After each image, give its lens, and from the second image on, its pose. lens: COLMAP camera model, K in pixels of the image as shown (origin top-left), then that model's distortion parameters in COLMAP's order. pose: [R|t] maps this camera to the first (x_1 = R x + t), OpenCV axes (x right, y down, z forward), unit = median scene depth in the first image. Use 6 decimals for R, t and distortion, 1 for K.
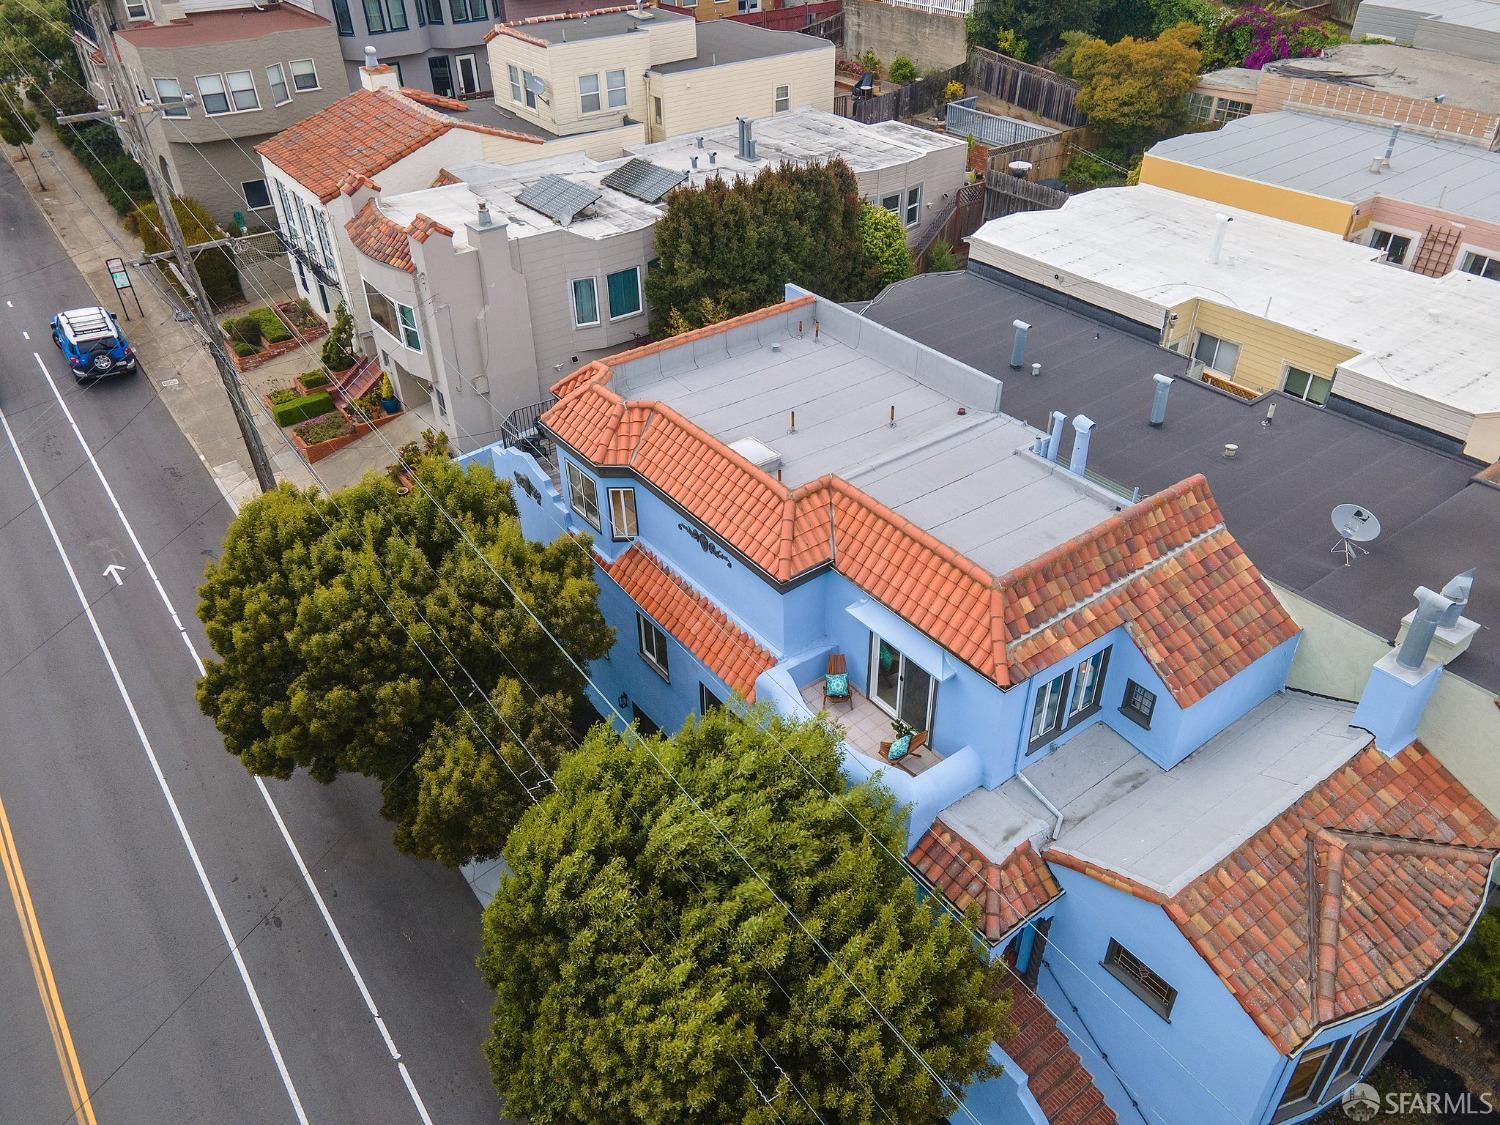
lens RADIAL K [[1082.1, 0, 756.3], [0, 1082.1, 569.8], [0, 0, 1]] dist [0.039003, 0.009020]
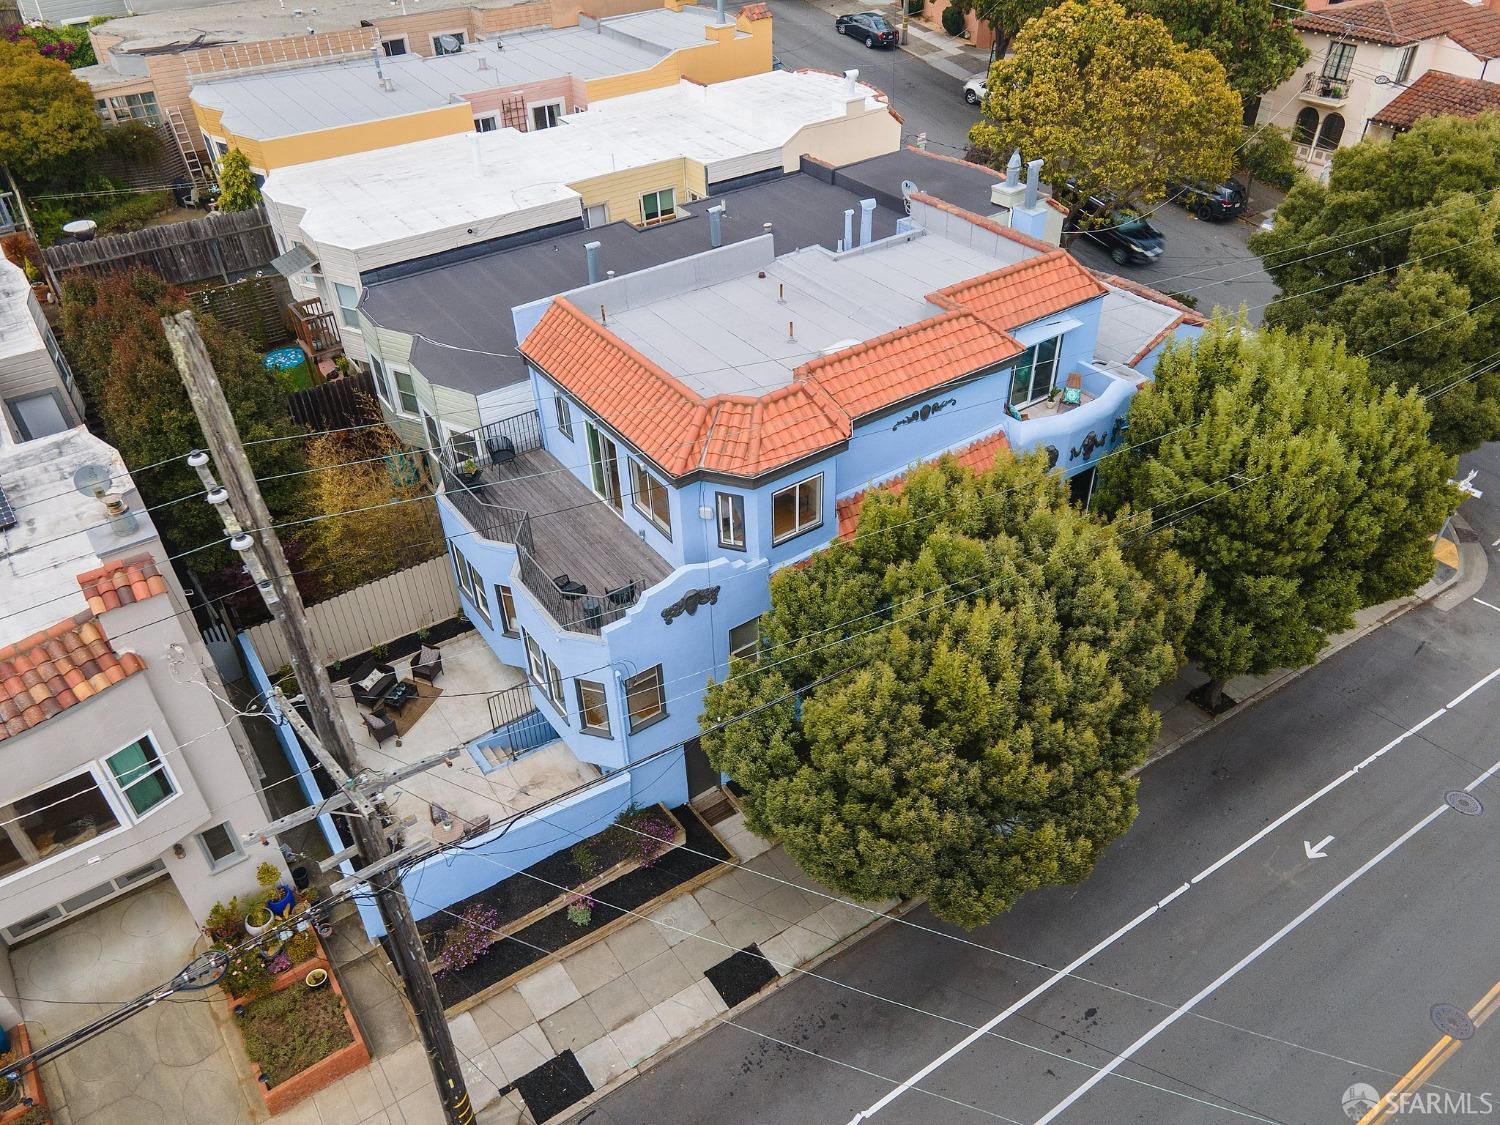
lens RADIAL K [[1082.1, 0, 748.3], [0, 1082.1, 557.4], [0, 0, 1]] dist [0.039003, 0.009020]
pose [[0.033707, -0.599305, 0.799811, -0.615210], [0.604437, 0.649549, 0.461240, -0.328509], [-0.795940, 0.467888, 0.384136, 0.462940]]
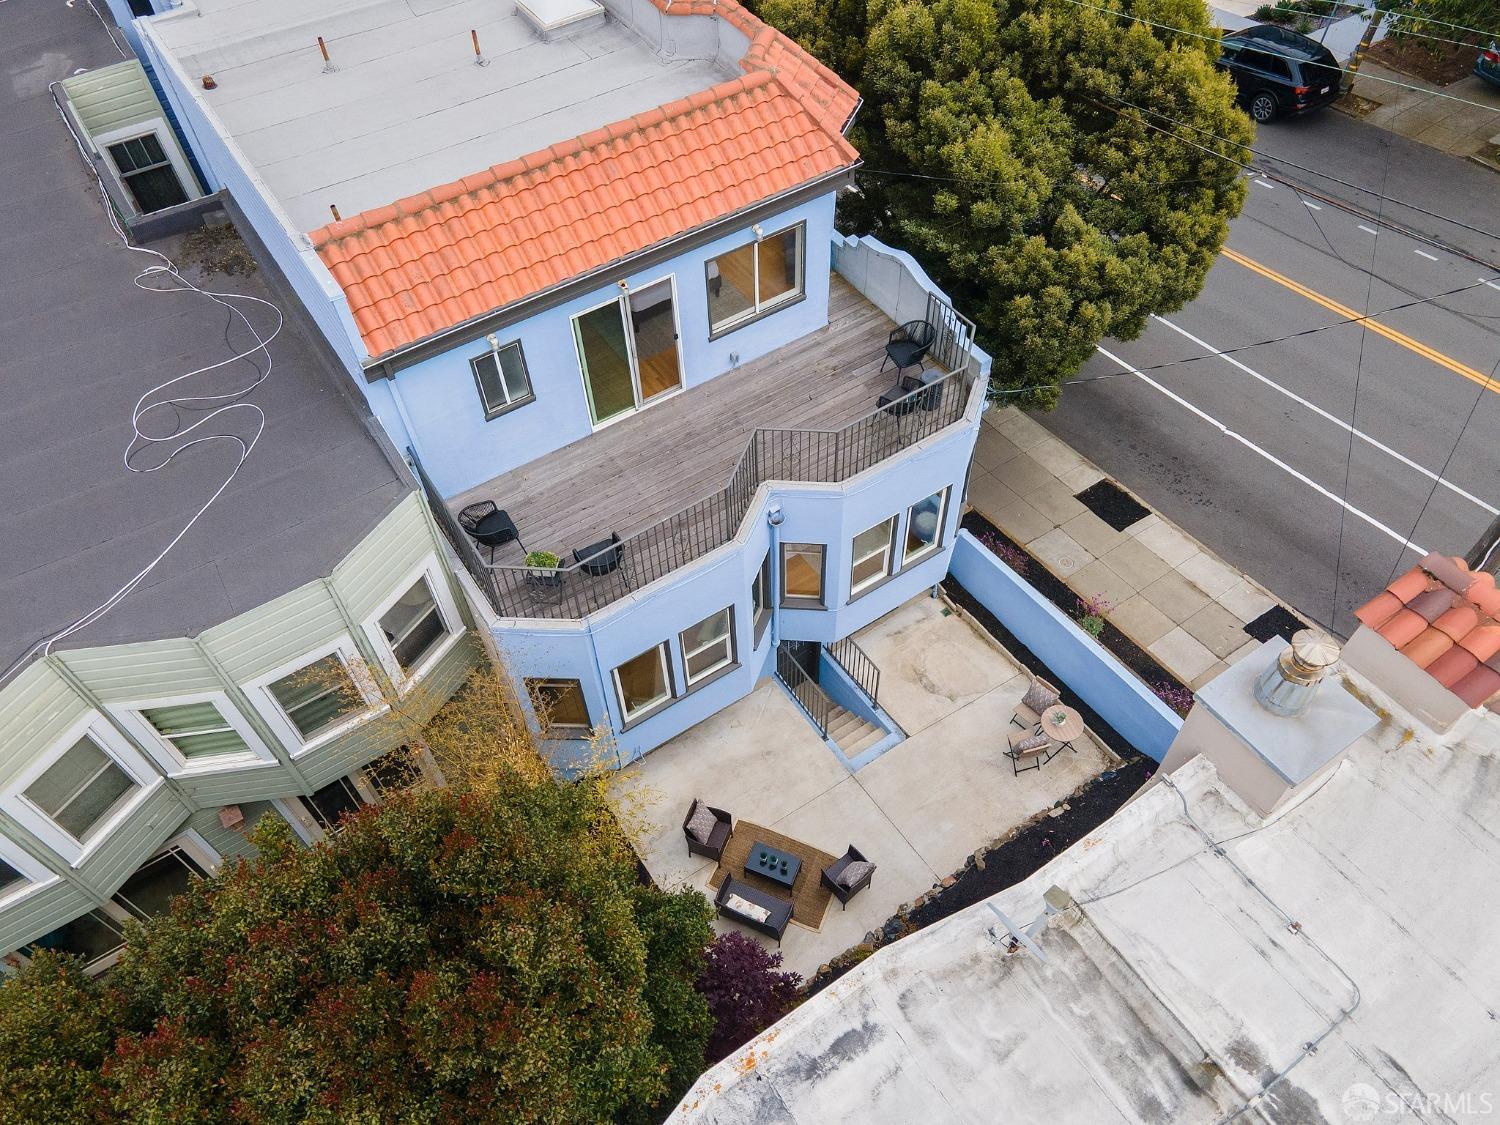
lens RADIAL K [[1082.1, 0, 751.1], [0, 1082.1, 562.2], [0, 0, 1]] dist [0.039003, 0.009020]
pose [[-0.998068, -0.024090, 0.057279, -0.113875], [0.055983, 0.051390, 0.997108, -0.510669], [-0.026963, 0.998388, -0.049942, 0.866965]]
